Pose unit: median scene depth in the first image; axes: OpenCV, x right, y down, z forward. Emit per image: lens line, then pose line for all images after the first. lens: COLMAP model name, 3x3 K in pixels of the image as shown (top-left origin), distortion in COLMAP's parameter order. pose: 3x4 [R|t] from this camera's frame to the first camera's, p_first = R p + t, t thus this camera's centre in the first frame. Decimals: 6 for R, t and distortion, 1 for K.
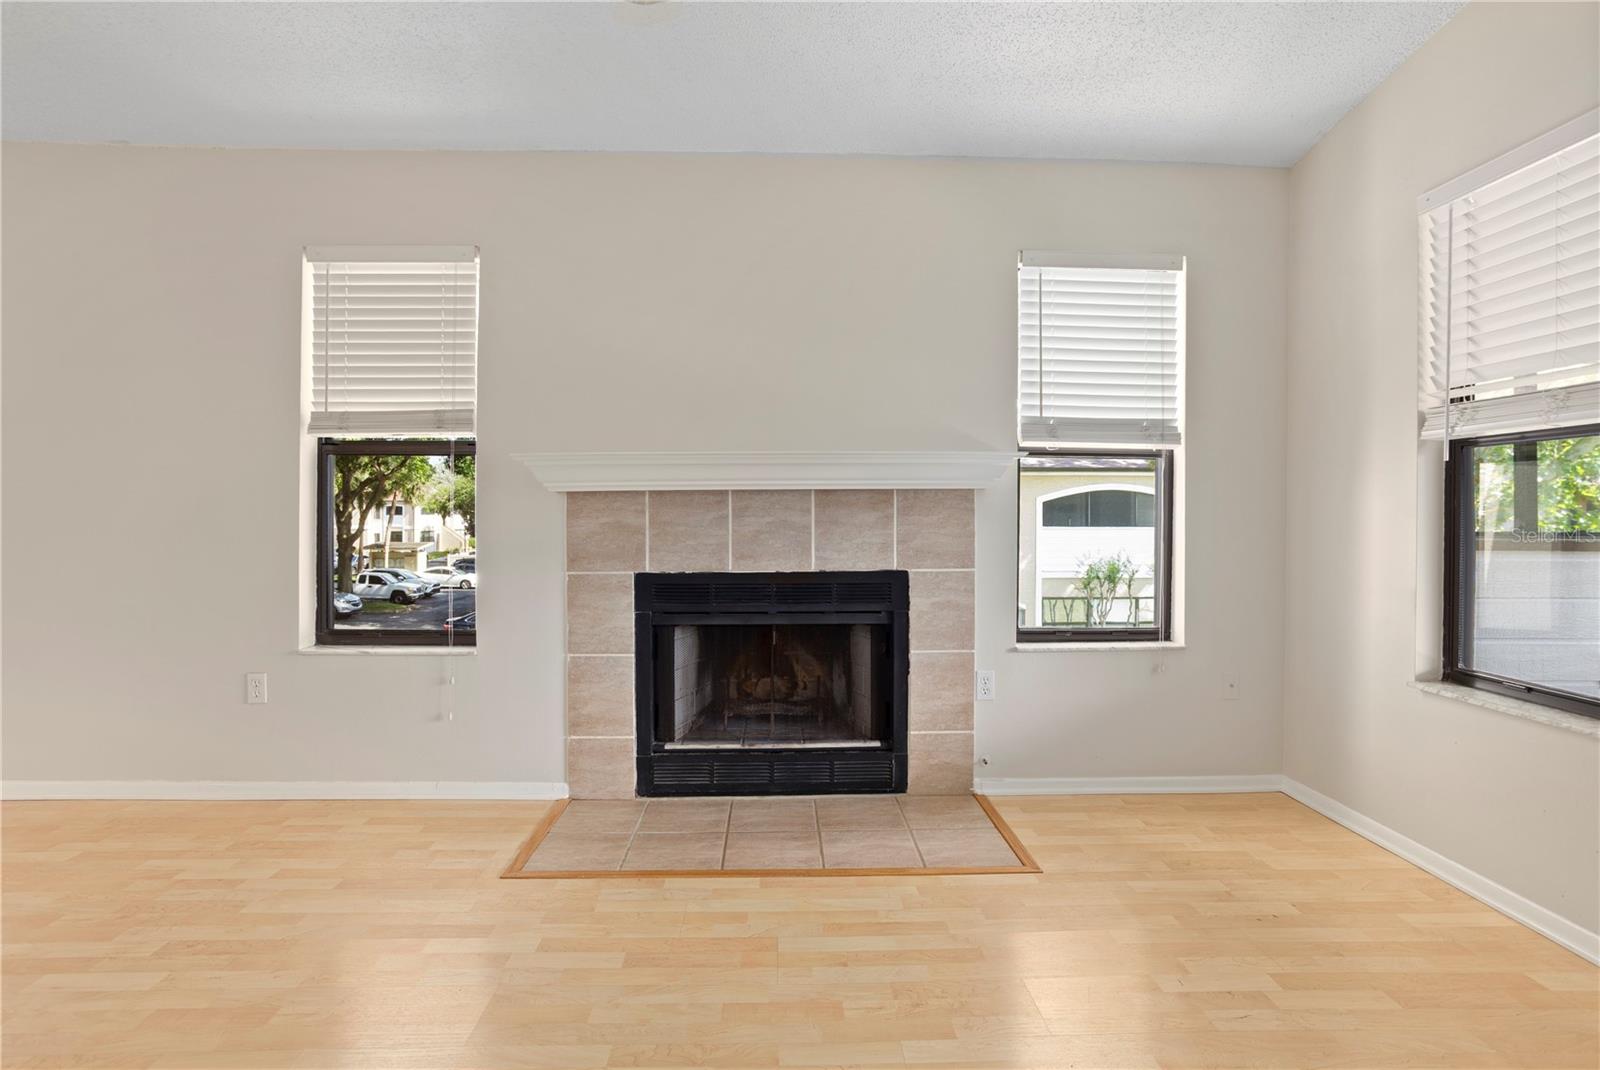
lens RADIAL K [[784.7, 0, 805.5], [0, 784.7, 517.1], [0, 0, 1]] dist [-0.059544, 0.031309]
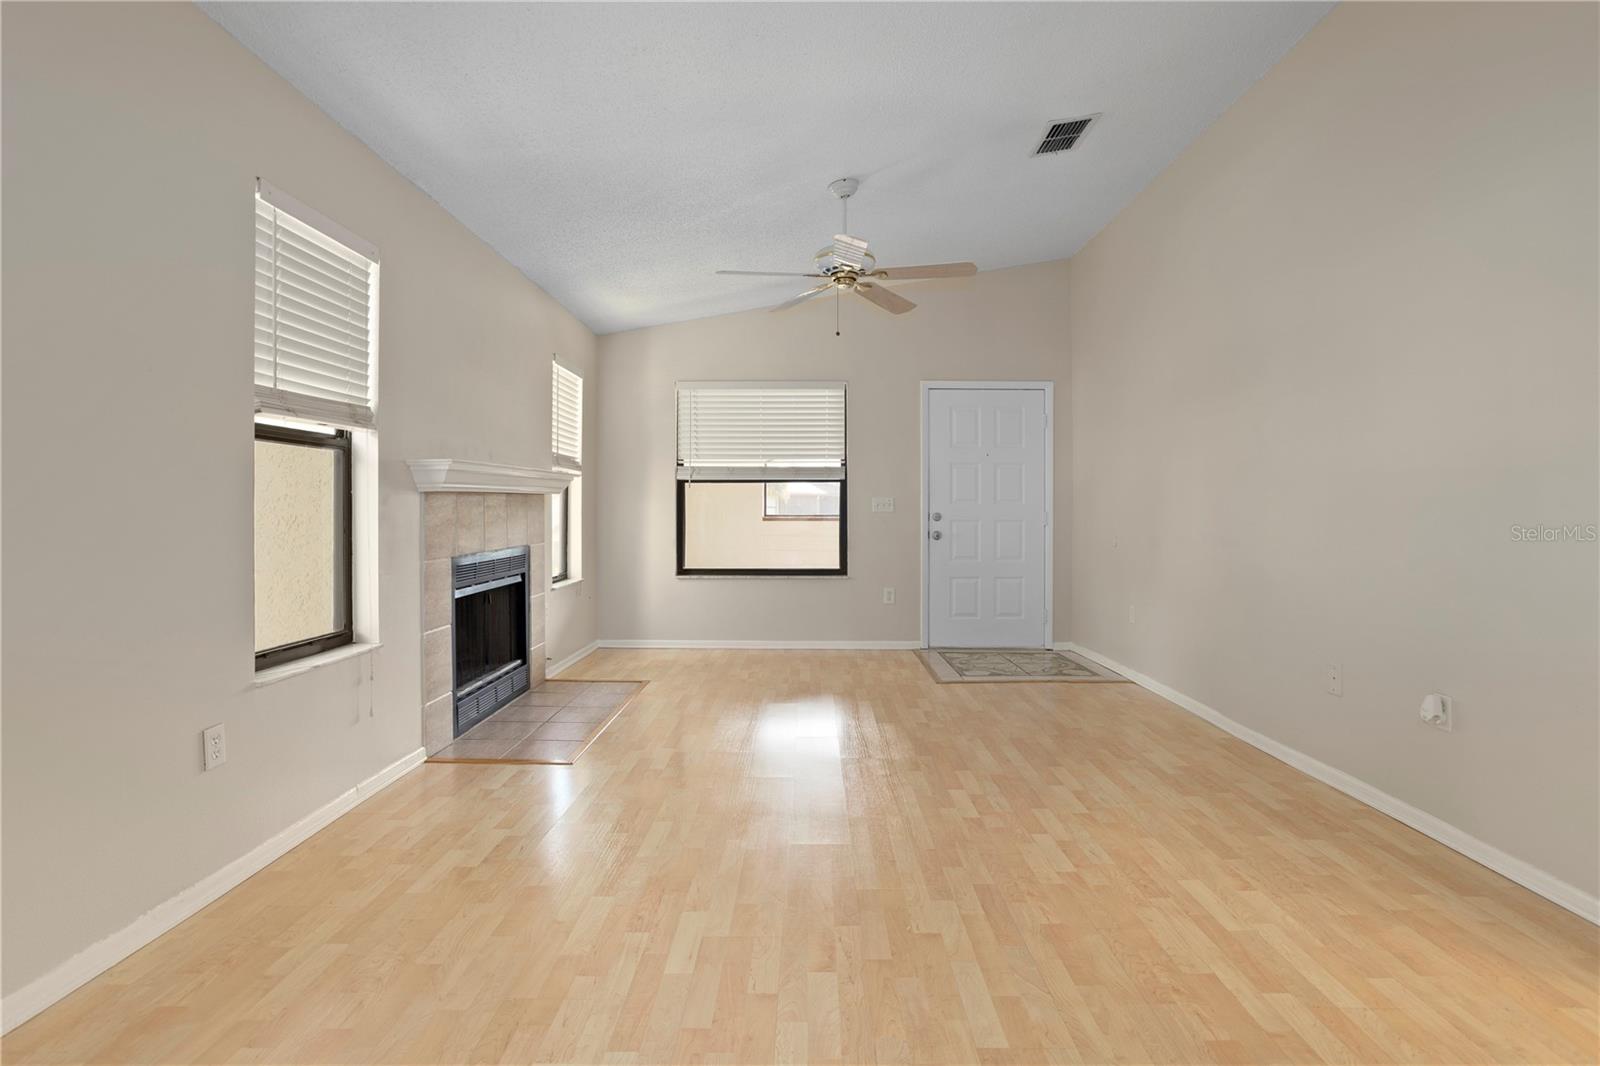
lens RADIAL K [[778.2, 0, 800.4], [0, 778.2, 510.3], [0, 0, 1]] dist [-0.059872, 0.031189]
pose [[0.047018, -0.001622, 0.998893, -1.394255], [0.001462, 0.999998, 0.001555, -0.006081], [-0.998893, 0.001387, 0.047020, 0.389181]]
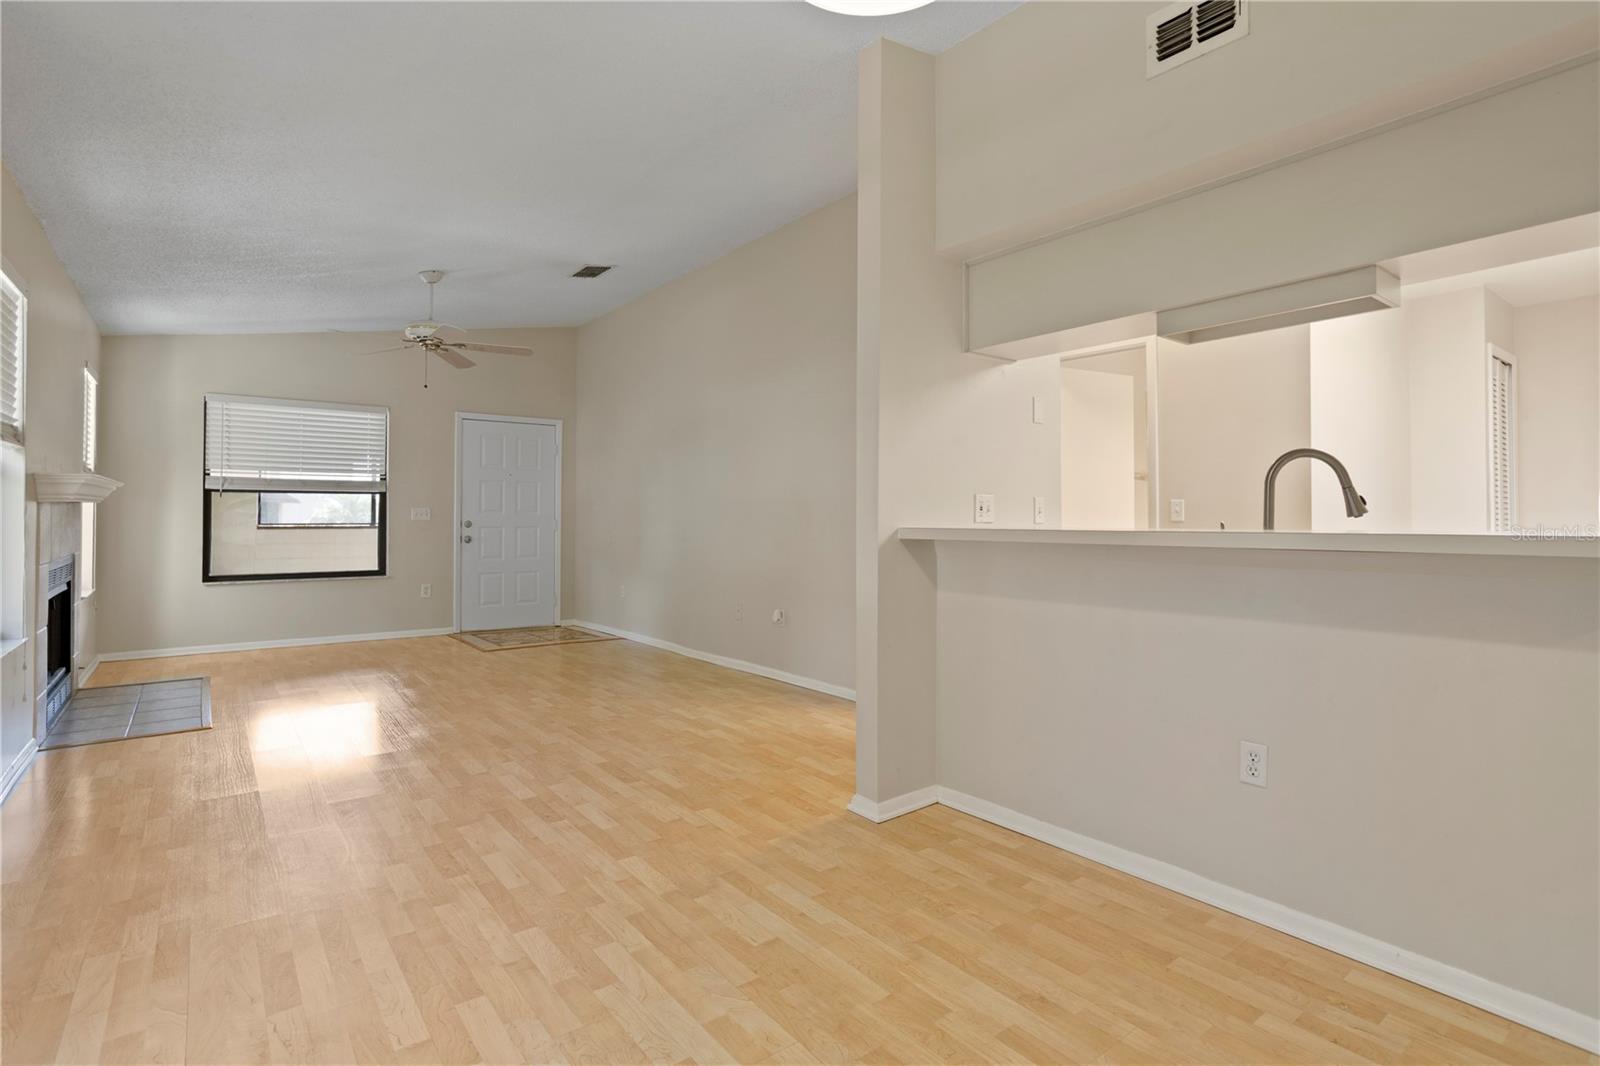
lens RADIAL K [[787.7, 0, 798.8], [0, 787.7, 492.7], [0, 0, 1]] dist [-0.009116, -0.000220]
pose [[-0.582343, 0.024296, 0.812580, -2.013476], [-0.000768, 0.999536, -0.030437, -0.010361], [-0.812943, -0.018349, -0.582054, 0.736806]]
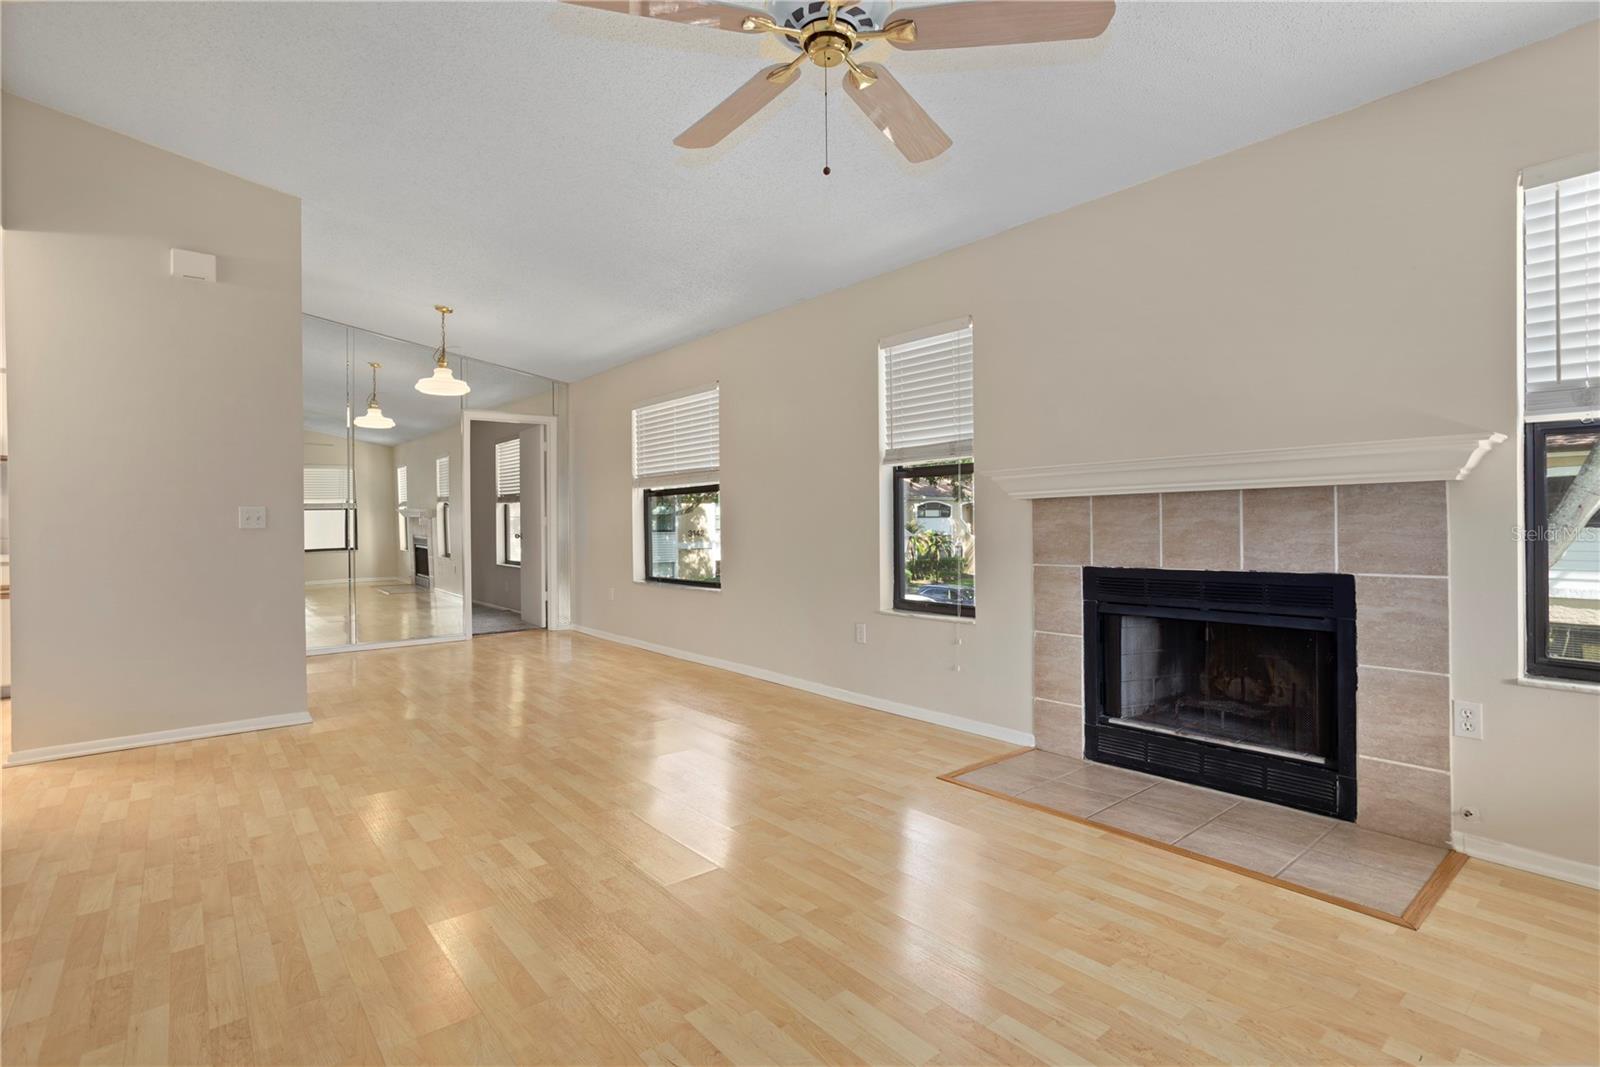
lens RADIAL K [[784.7, 0, 805.5], [0, 784.7, 515.6], [0, 0, 1]] dist [-0.059544, 0.031309]
pose [[0.607011, -0.013663, -0.794576, 0.455996], [0.012158, 0.999895, -0.007906, -0.000570], [0.794600, -0.004861, 0.607114, -0.037339]]
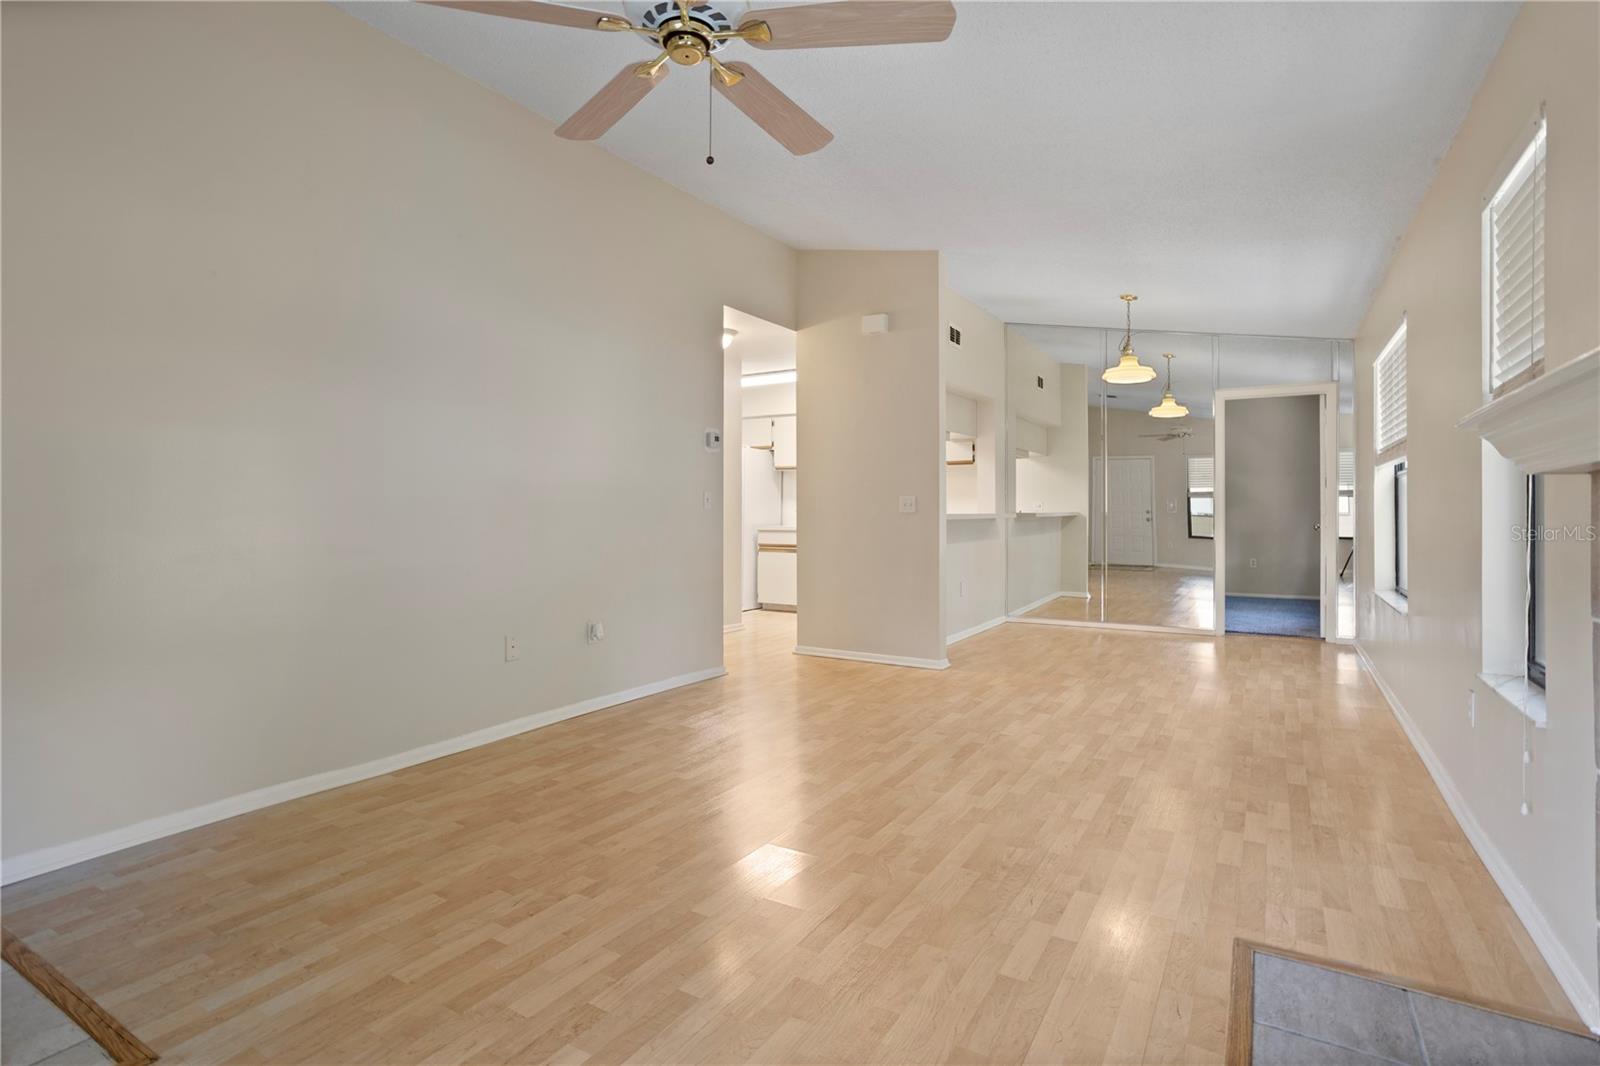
lens RADIAL K [[784.7, 0, 805.5], [0, 784.7, 515.1], [0, 0, 1]] dist [-0.059544, 0.031309]
pose [[-0.546265, 0.002700, -0.837608, 0.444027], [-0.003750, 0.999977, 0.005670, -0.004545], [0.837604, 0.006238, -0.546242, 0.817029]]
